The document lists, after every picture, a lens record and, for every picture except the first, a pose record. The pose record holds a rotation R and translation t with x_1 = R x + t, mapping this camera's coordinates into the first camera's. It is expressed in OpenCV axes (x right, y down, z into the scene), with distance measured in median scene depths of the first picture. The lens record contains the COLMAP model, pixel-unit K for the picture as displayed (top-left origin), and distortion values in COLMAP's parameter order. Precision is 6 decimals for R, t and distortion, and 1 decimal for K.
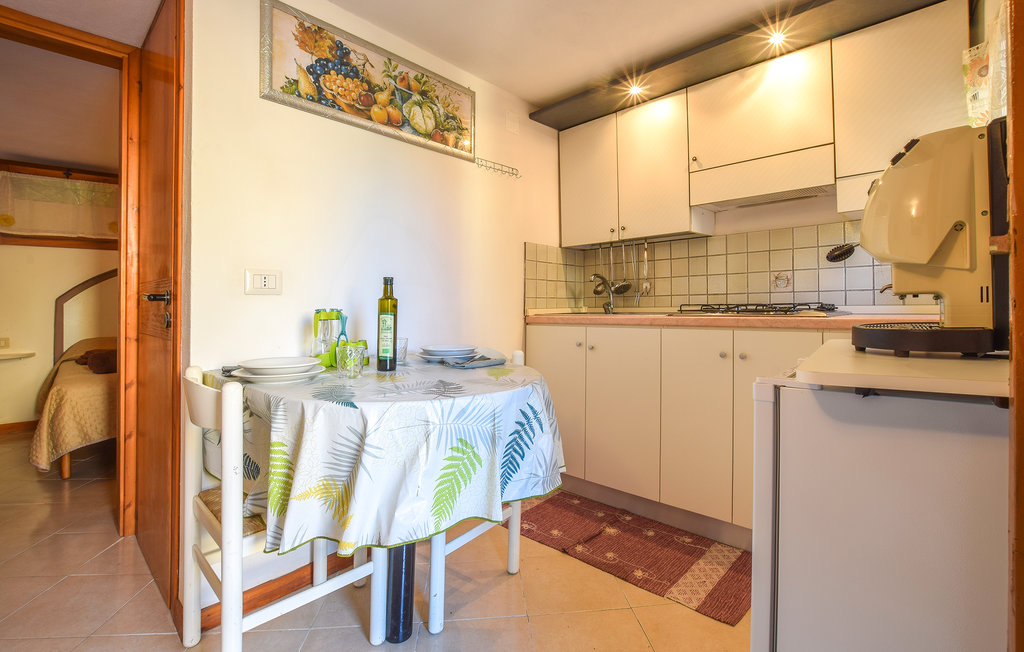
lens RADIAL K [[473.3, 0, 511.9], [0, 473.3, 305.4], [0, 0, 1]] dist [-0.001465, -0.000045]
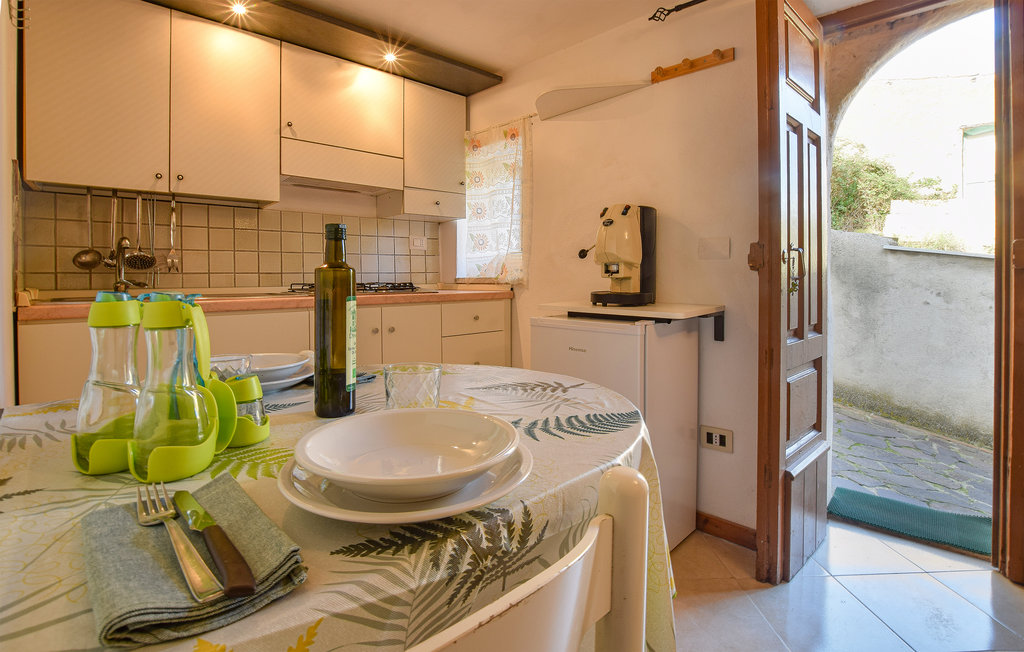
lens RADIAL K [[488.2, 0, 510.7], [0, 488.2, 291.2], [0, 0, 1]] dist [-0.001839, -0.000190]
pose [[0.074845, -0.009152, 0.997153, -0.751510], [0.008368, 0.999928, 0.008549, 0.010575], [-0.997160, 0.007705, 0.074916, 0.730299]]
